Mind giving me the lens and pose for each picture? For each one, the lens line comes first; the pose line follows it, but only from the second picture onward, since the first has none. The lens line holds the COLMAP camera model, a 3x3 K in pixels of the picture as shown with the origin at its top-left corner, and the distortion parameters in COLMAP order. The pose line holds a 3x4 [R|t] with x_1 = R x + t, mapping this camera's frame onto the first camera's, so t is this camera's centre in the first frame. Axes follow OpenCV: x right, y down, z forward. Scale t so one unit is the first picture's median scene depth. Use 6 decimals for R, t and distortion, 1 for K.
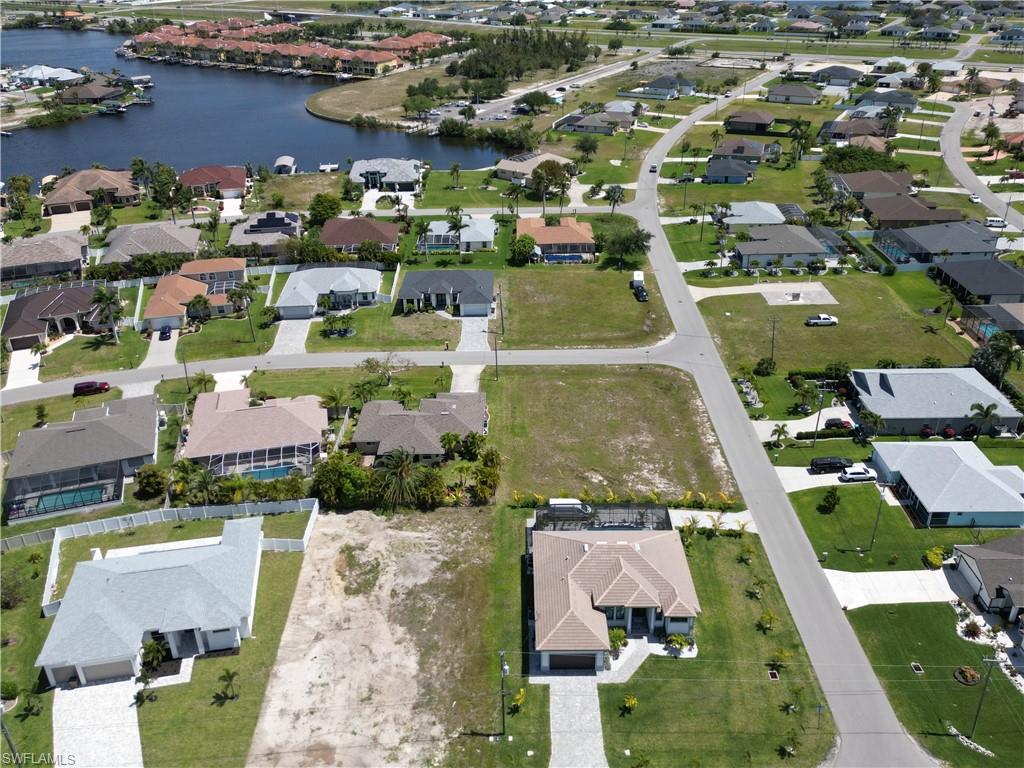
lens RADIAL K [[846.9, 0, 512.0], [0, 846.9, 384.0], [0, 0, 1]] dist [0.101238, -0.170204]
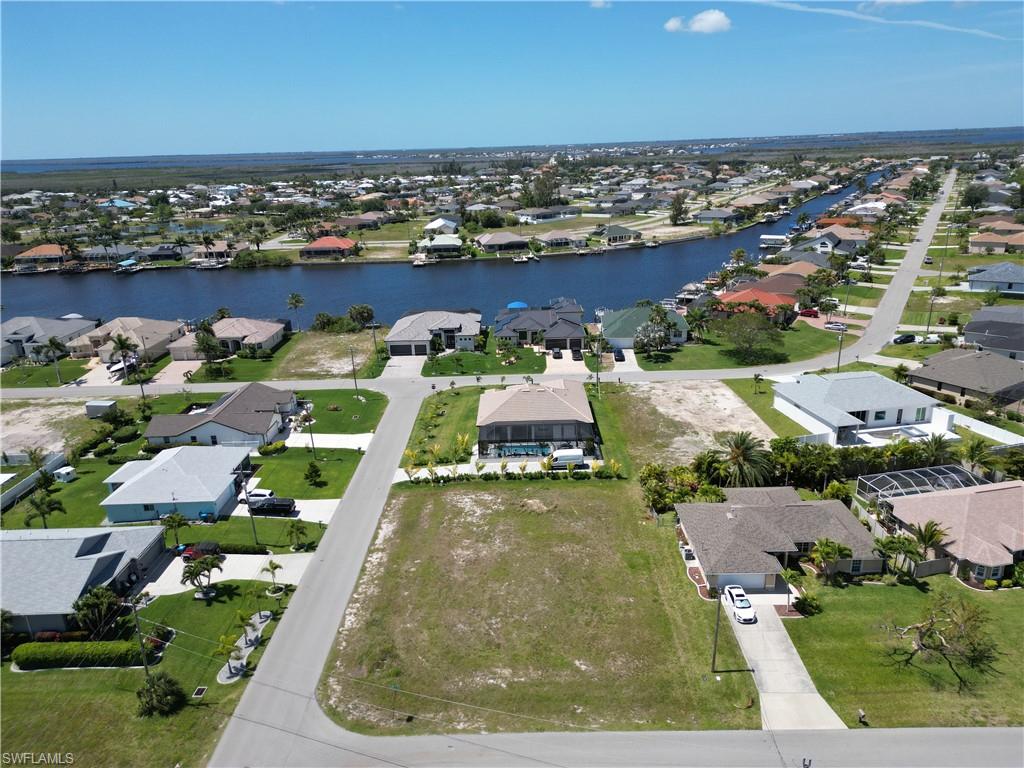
lens RADIAL K [[716.8, 0, 512.0], [0, 716.8, 384.0], [0, 0, 1]] dist [0.081296, -0.087058]
pose [[-0.998885, 0.043842, 0.017517, 0.109296], [0.042899, 0.687936, 0.724503, -0.554529], [0.019713, 0.724446, -0.689049, 1.497493]]
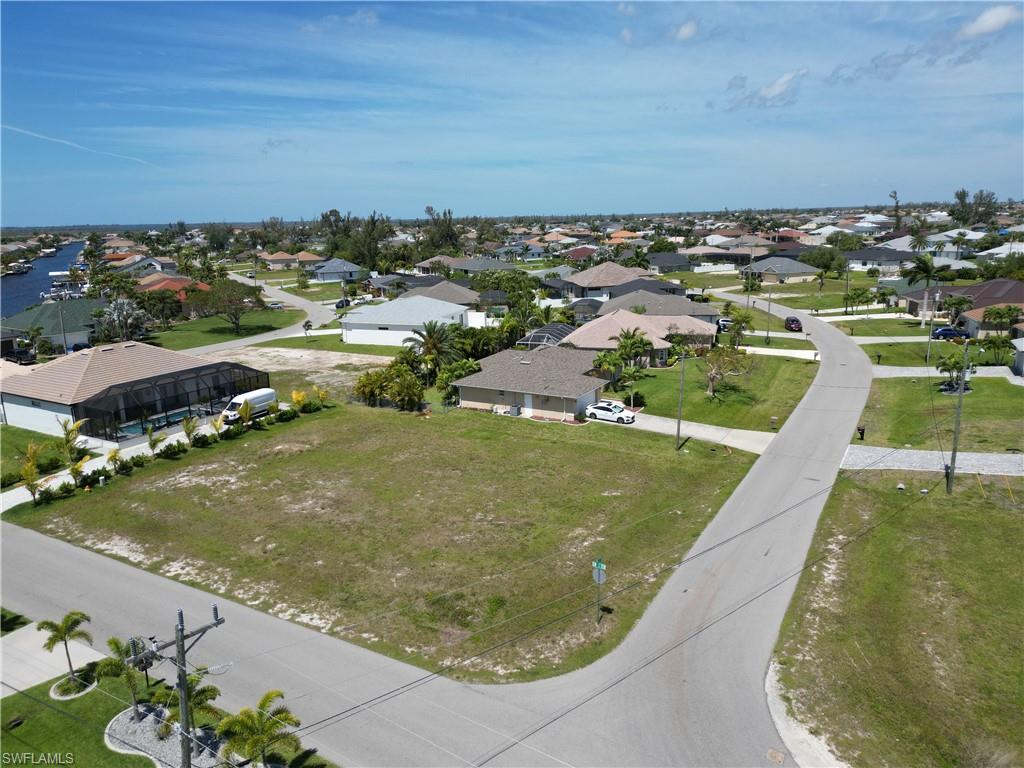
lens RADIAL K [[716.8, 0, 512.0], [0, 716.8, 384.0], [0, 0, 1]] dist [0.081296, -0.087058]
pose [[-0.500274, 0.225008, -0.836120, 0.468601], [-0.375590, 0.813676, 0.443694, -0.233483], [0.780166, 0.536007, -0.322550, 1.331248]]
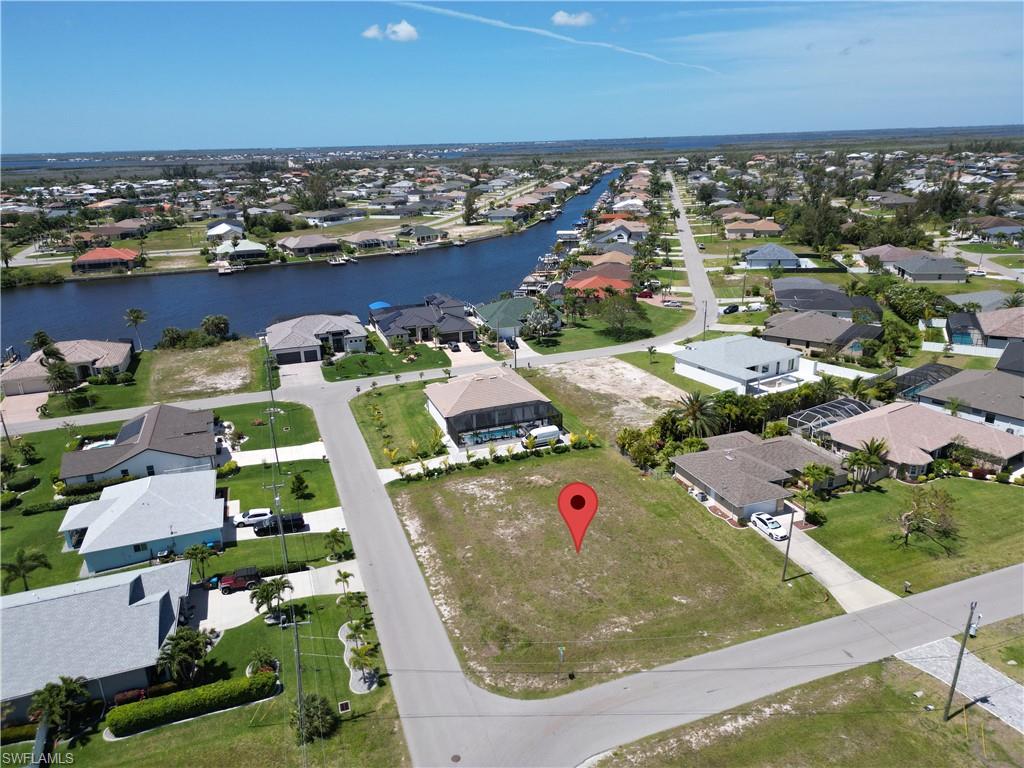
lens RADIAL K [[716.8, 0, 512.0], [0, 716.8, 384.0], [0, 0, 1]] dist [0.081296, -0.087058]
pose [[-0.937771, 0.149544, -0.313404, 0.378857], [-0.125147, 0.696329, 0.706728, -0.551990], [0.323919, 0.701970, -0.634282, 1.489428]]
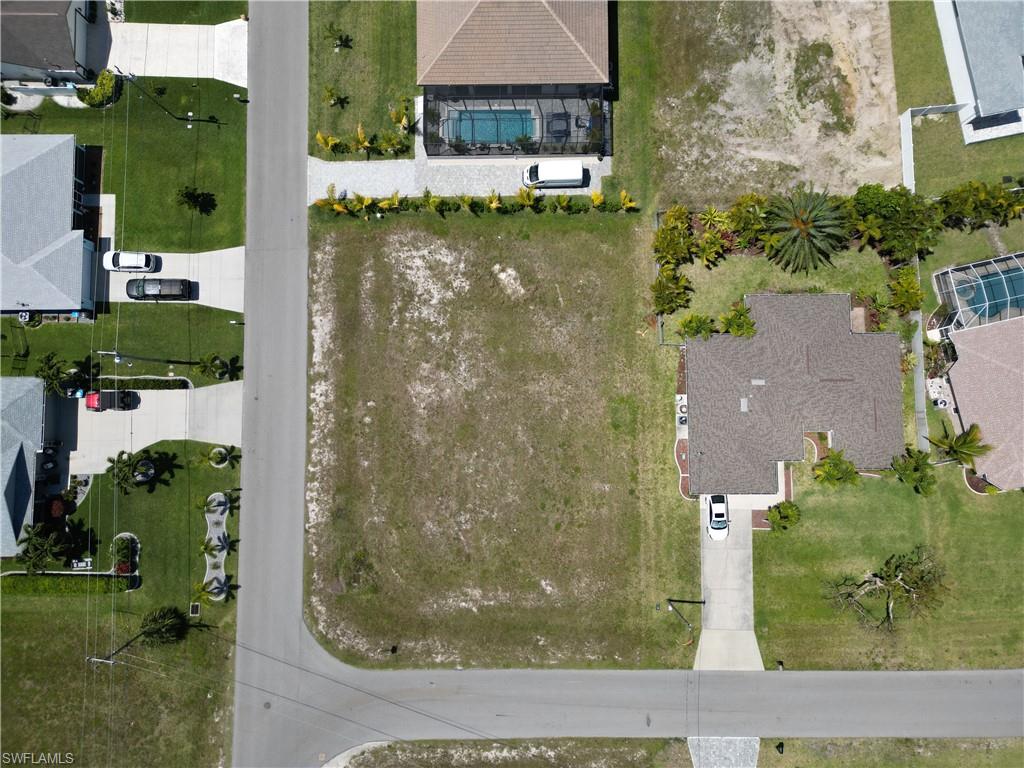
lens RADIAL K [[716.8, 0, 512.0], [0, 716.8, 384.0], [0, 0, 1]] dist [0.081296, -0.087058]
pose [[-0.999673, 0.012286, 0.022429, 0.088784], [0.015528, -0.405268, 0.914066, -0.473282], [0.020320, 0.914115, 0.404945, 0.880321]]
